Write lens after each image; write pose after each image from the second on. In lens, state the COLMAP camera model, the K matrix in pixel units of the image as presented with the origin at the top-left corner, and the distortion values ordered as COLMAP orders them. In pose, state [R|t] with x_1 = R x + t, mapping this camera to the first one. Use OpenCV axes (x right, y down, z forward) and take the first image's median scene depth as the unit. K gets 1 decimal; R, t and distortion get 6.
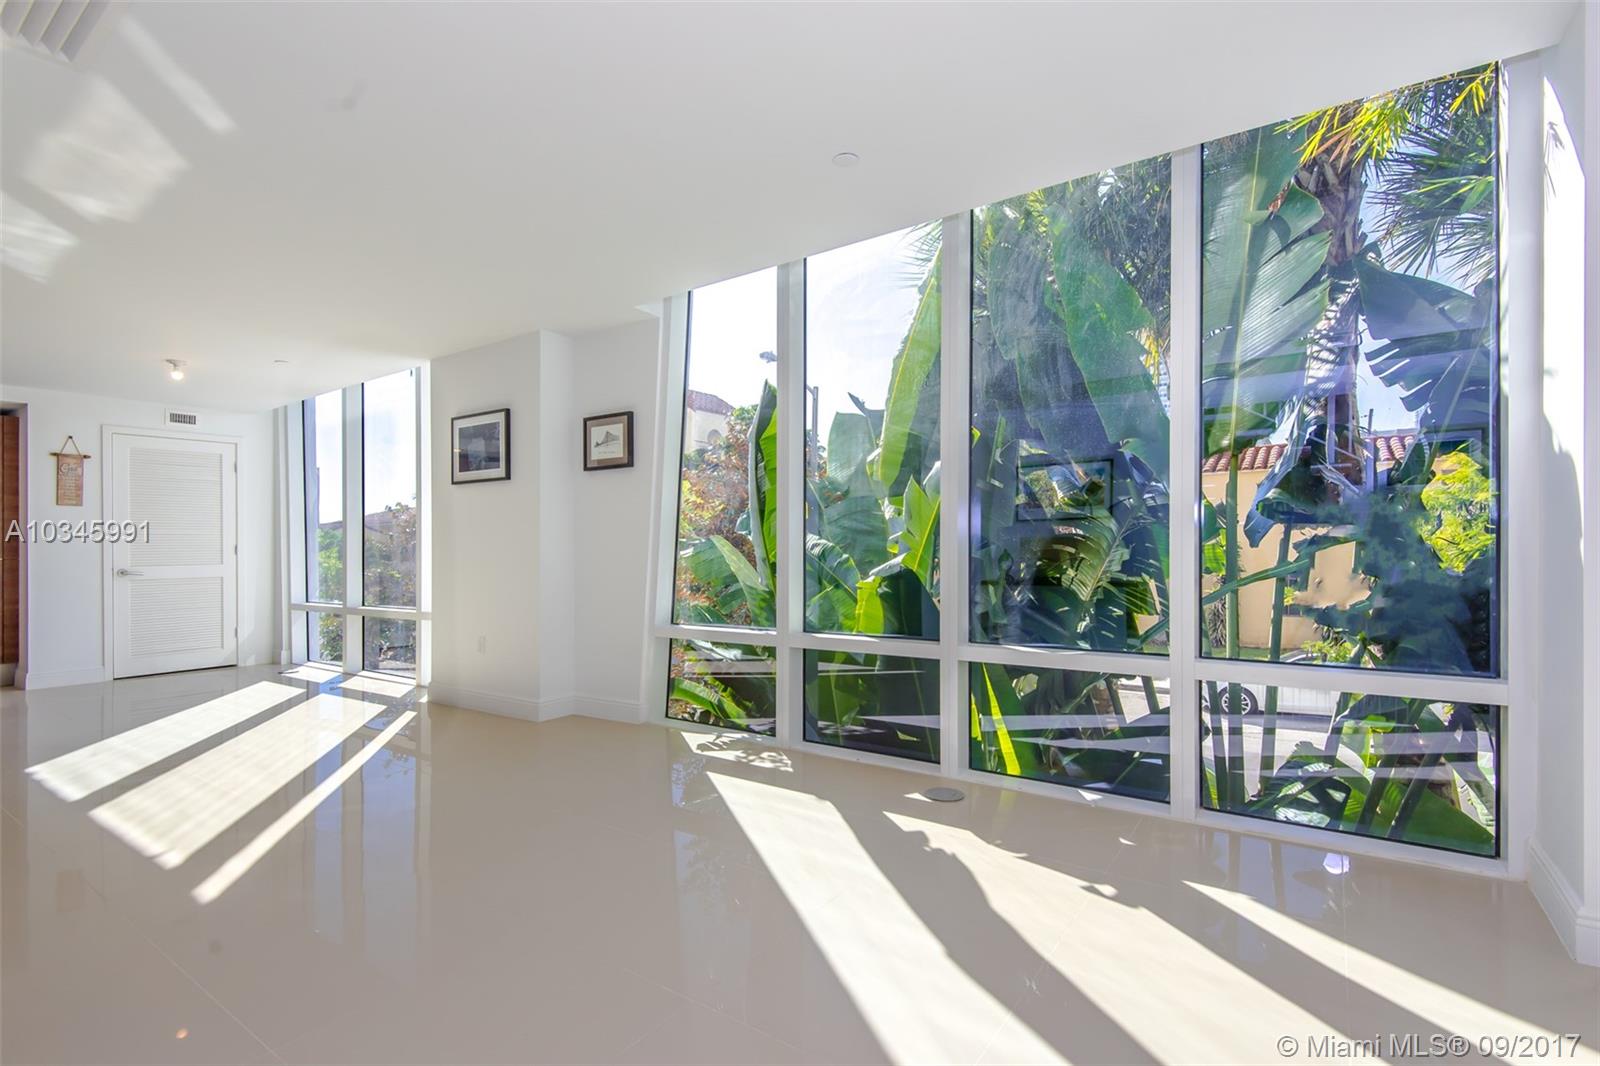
lens RADIAL K [[739.8, 0, 803.5], [0, 739.8, 537.3], [0, 0, 1]] dist [0.021706, -0.005471]
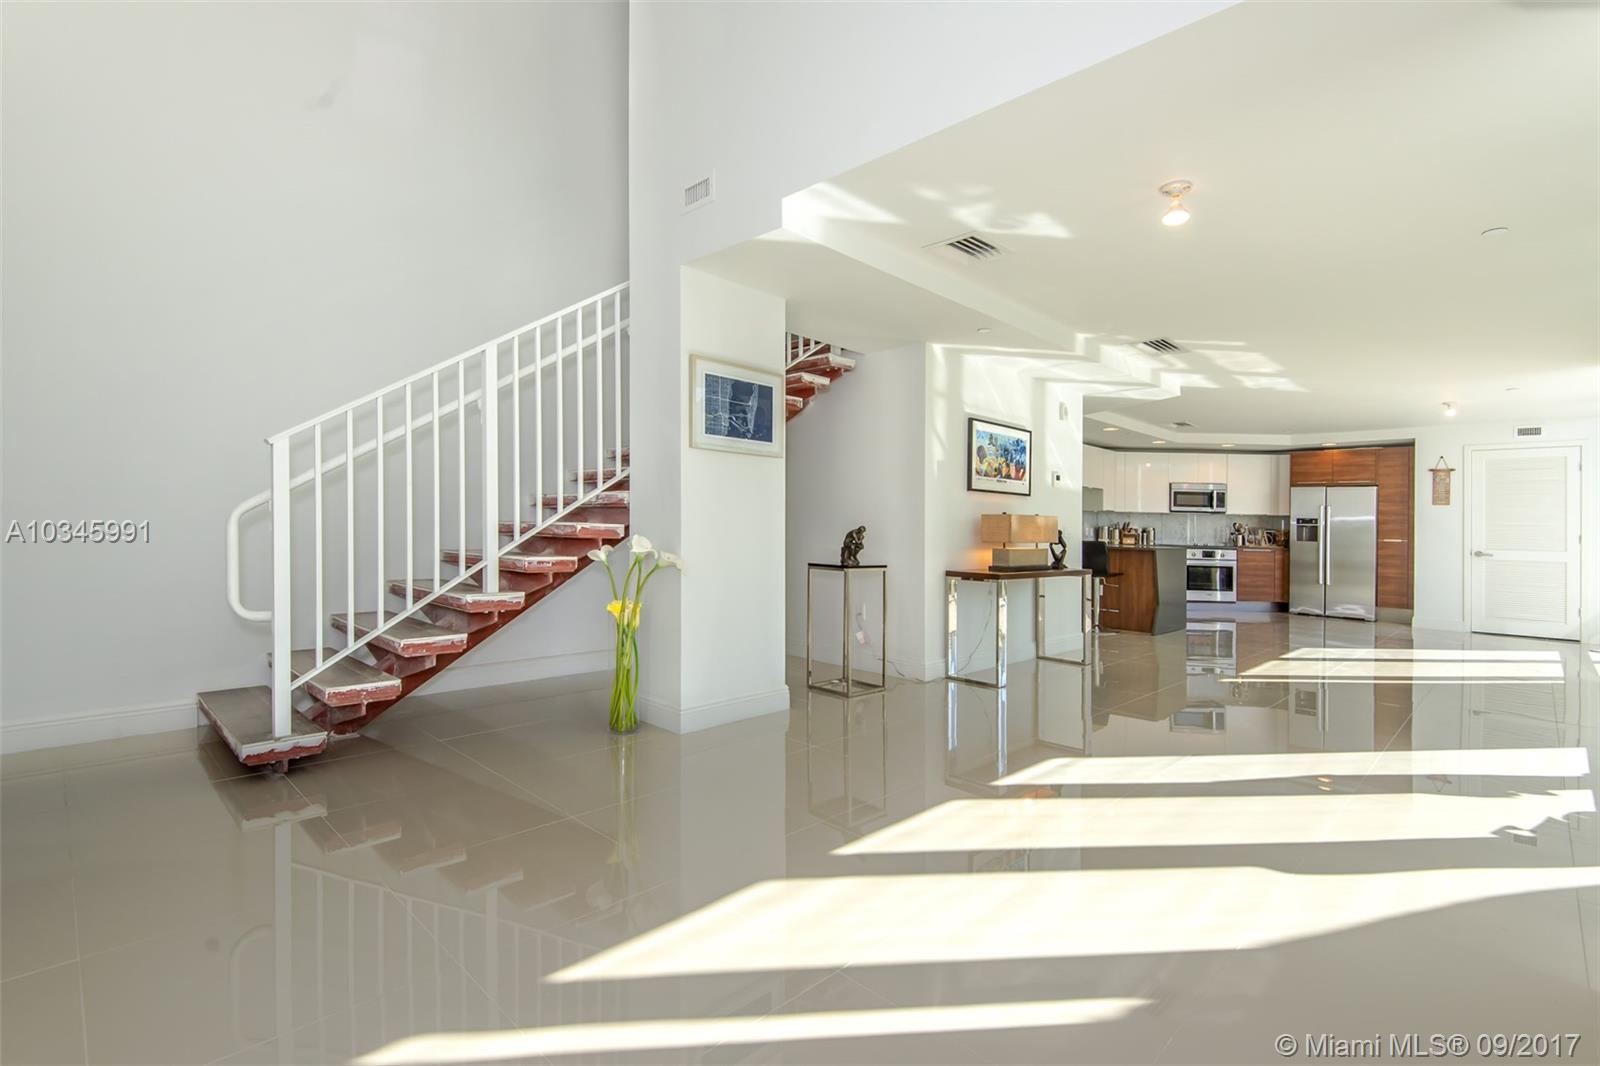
lens RADIAL K [[739.8, 0, 810.4], [0, 739.8, 519.0], [0, 0, 1]] dist [0.021706, -0.005471]
pose [[-0.143275, -0.000686, -0.989683, 0.616640], [-0.003596, 0.999994, -0.000172, -0.011025], [0.989676, 0.003535, -0.143276, 0.010572]]
